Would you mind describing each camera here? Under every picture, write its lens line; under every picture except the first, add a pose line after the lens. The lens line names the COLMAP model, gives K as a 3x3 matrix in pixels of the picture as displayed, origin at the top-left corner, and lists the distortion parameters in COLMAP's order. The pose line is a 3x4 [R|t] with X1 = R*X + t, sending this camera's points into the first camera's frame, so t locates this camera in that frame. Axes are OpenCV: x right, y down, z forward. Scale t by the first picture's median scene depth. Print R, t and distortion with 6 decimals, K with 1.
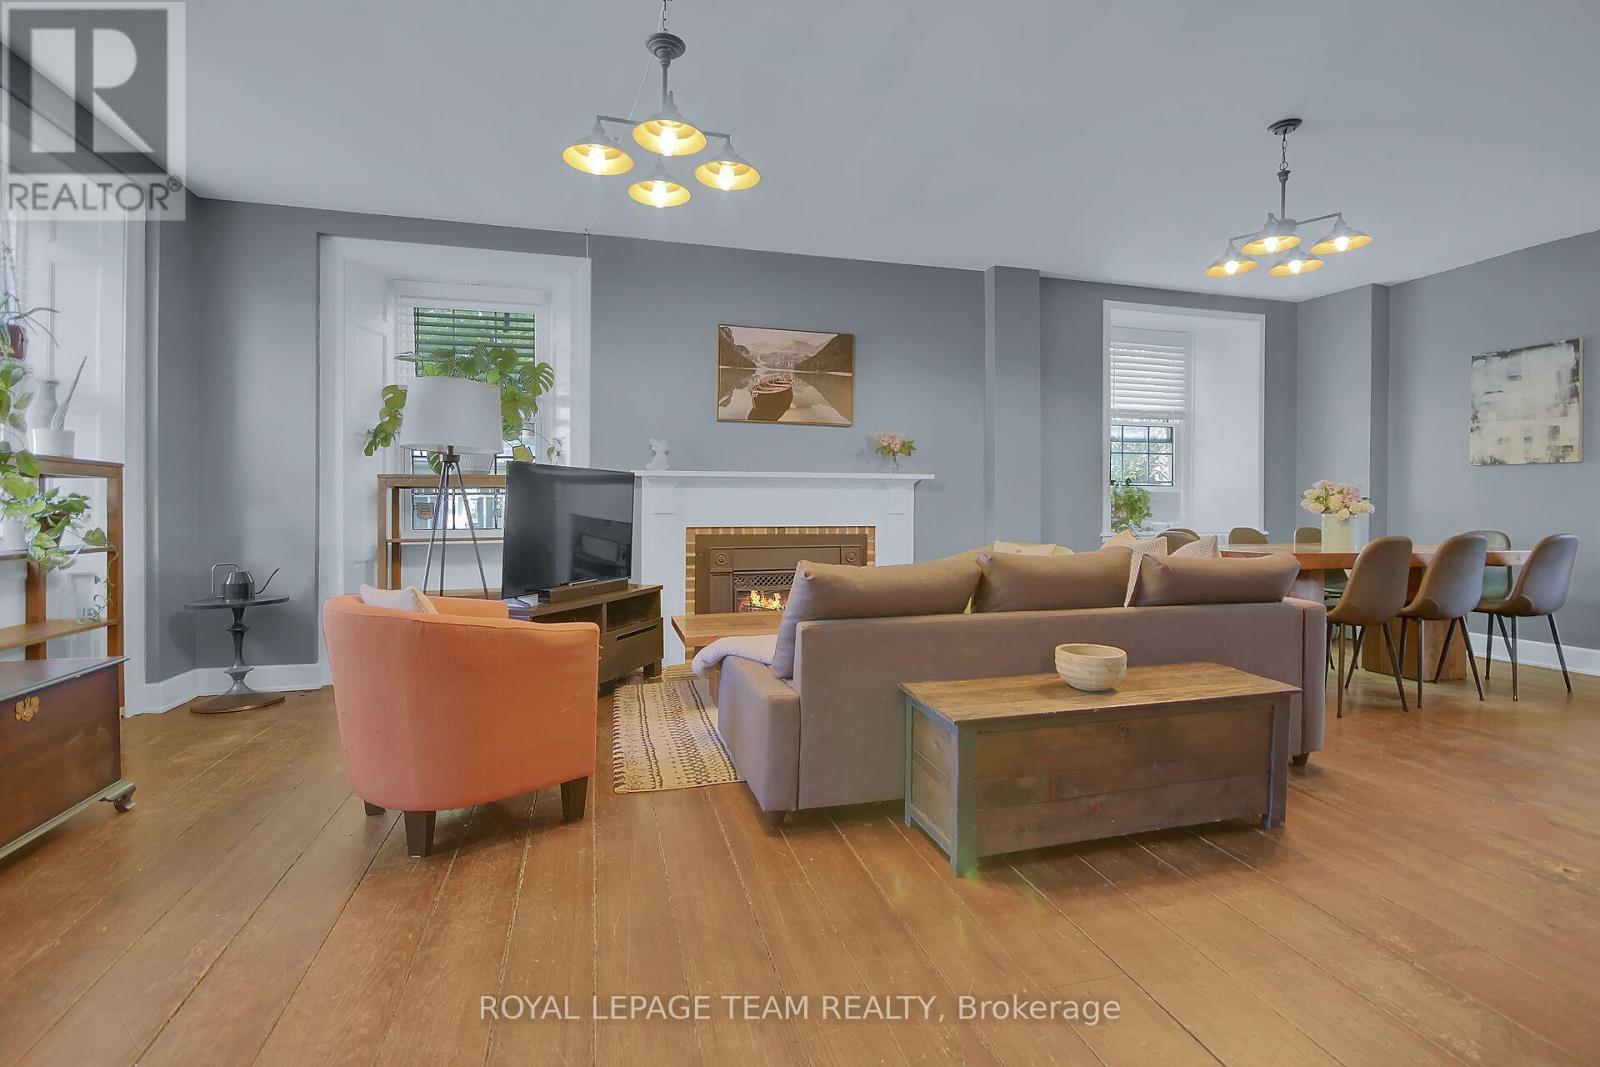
lens RADIAL K [[728.3, 0, 808.0], [0, 728.3, 528.7], [0, 0, 1]] dist [-0.004636, -0.000307]
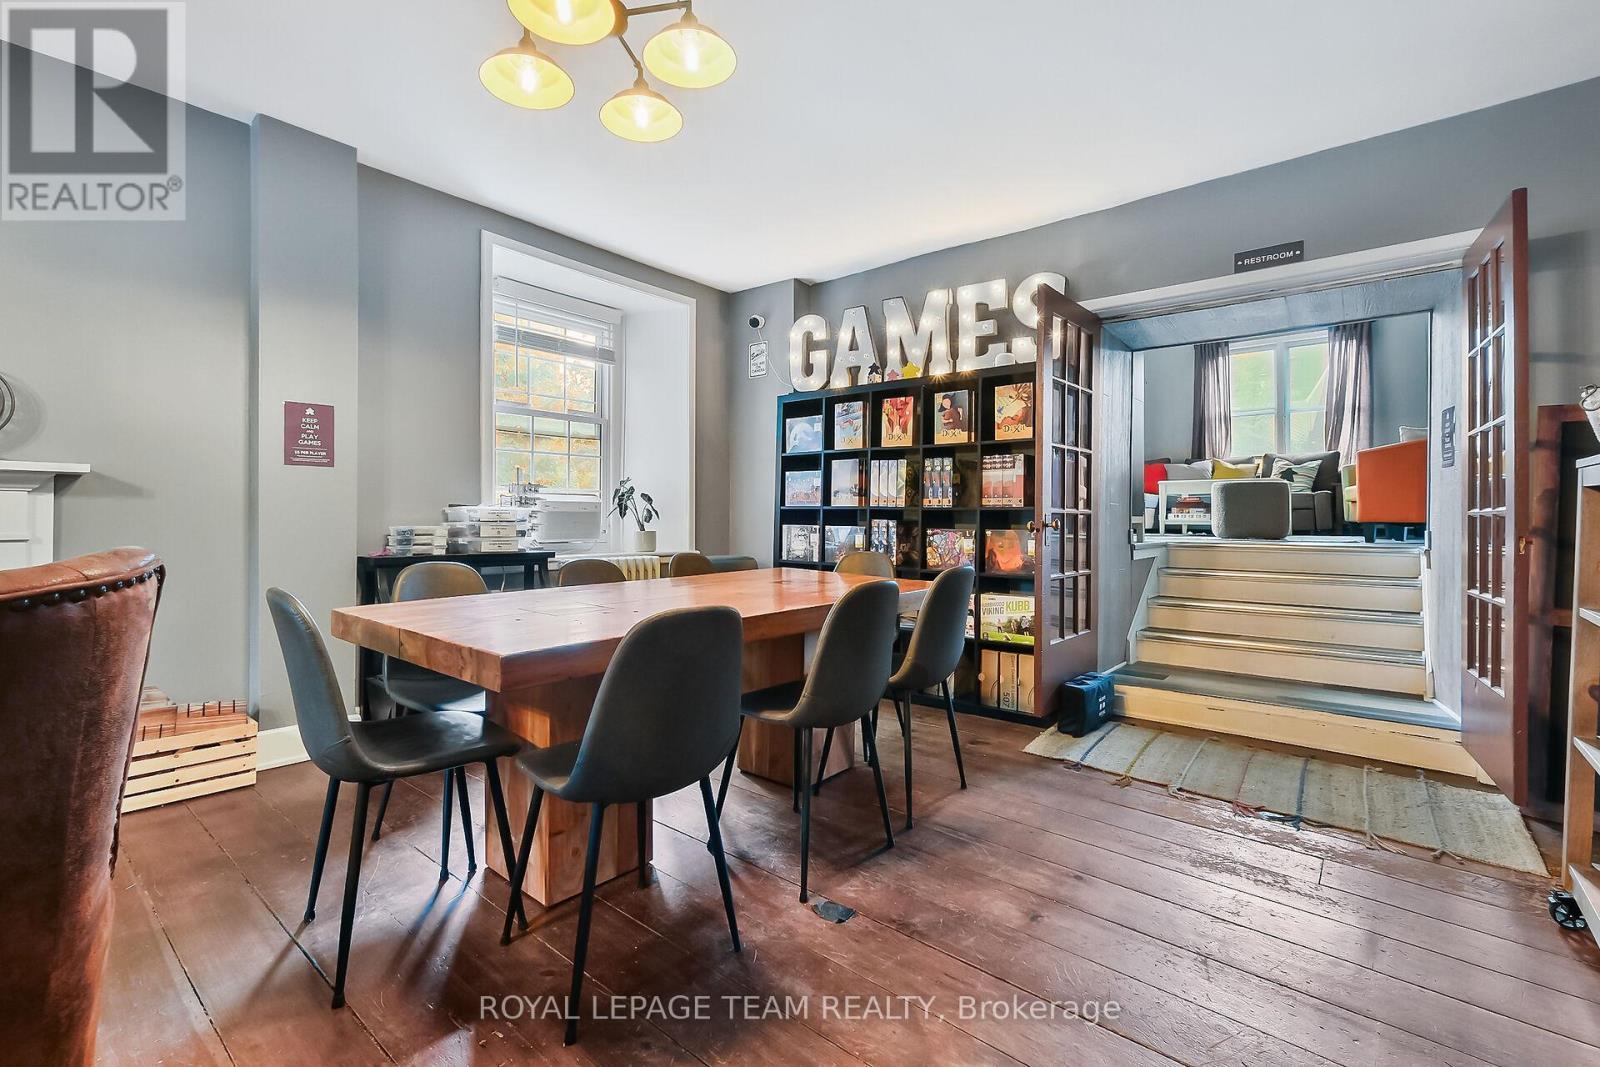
lens RADIAL K [[728.3, 0, 808.0], [0, 728.3, 528.7], [0, 0, 1]] dist [-0.004636, -0.000307]
pose [[0.816667, -0.009050, 0.577039, 0.306461], [0.022842, 0.999600, -0.016651, -0.008175], [-0.576657, 0.026779, 0.816547, 0.298581]]
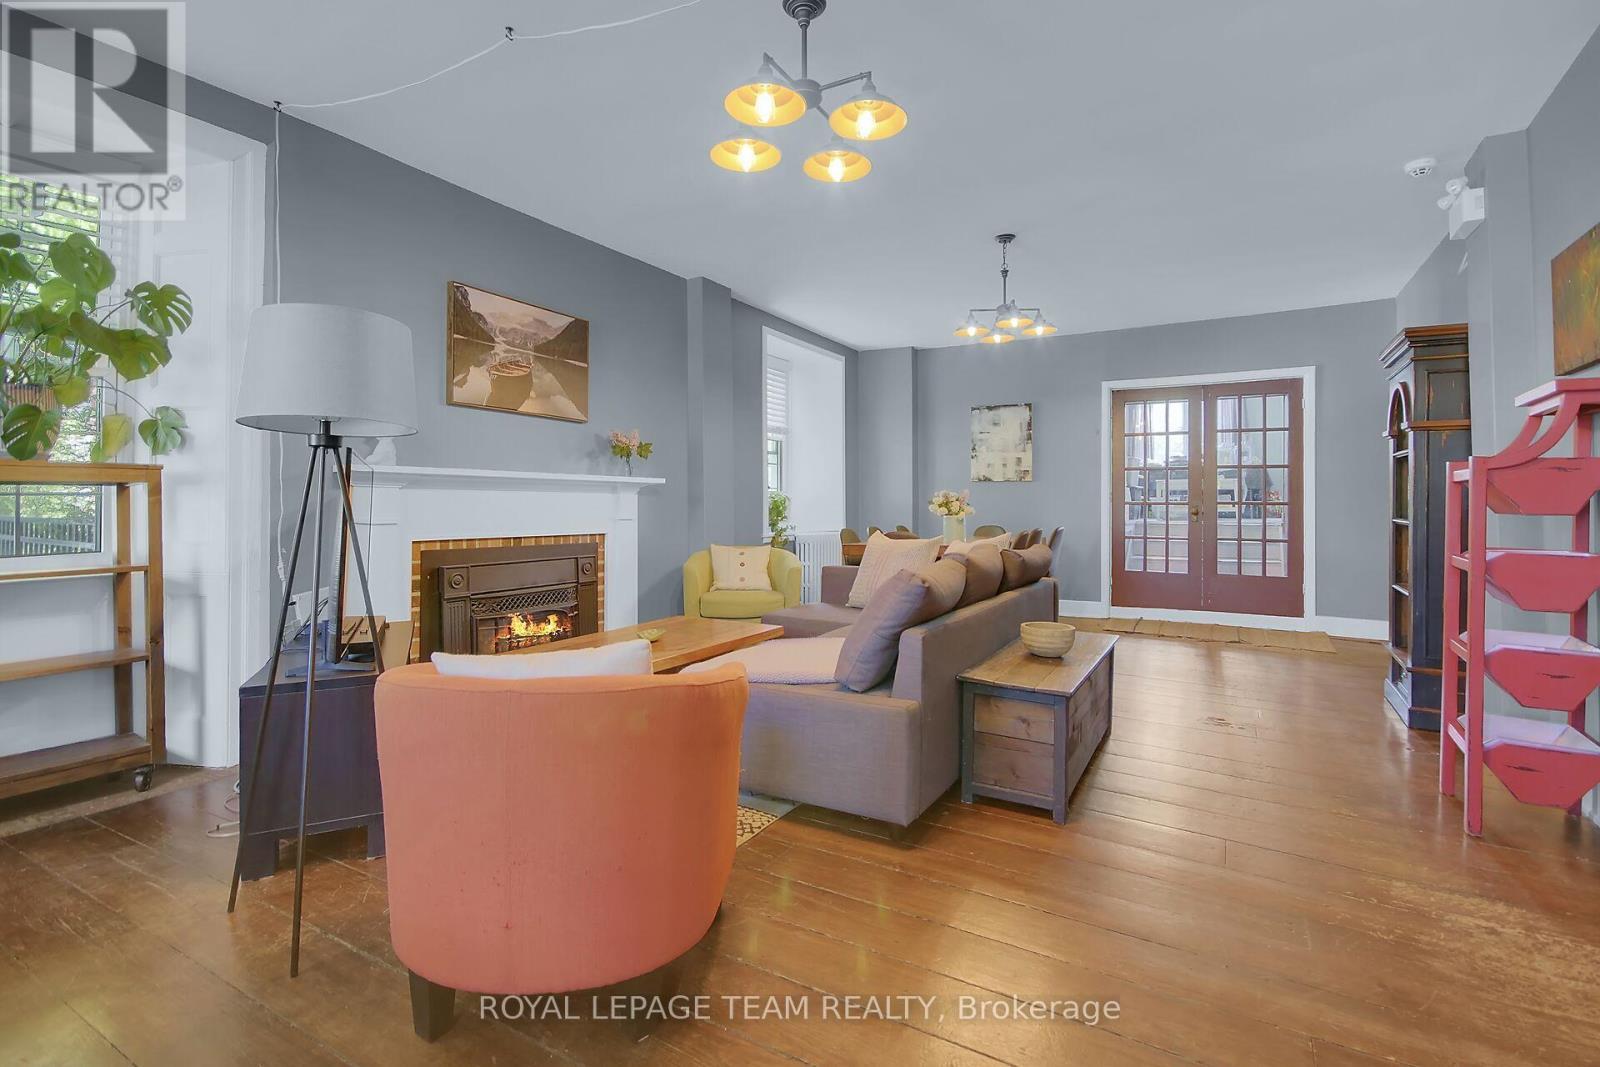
lens RADIAL K [[746.0, 0, 796.6], [0, 746.0, 503.0], [0, 0, 1]] dist [-0.000488, 0.000075]
pose [[0.723124, 0.001858, 0.690716, -0.404340], [0.024263, 0.999311, -0.028090, -0.010178], [-0.690292, 0.037072, 0.722580, 0.168497]]
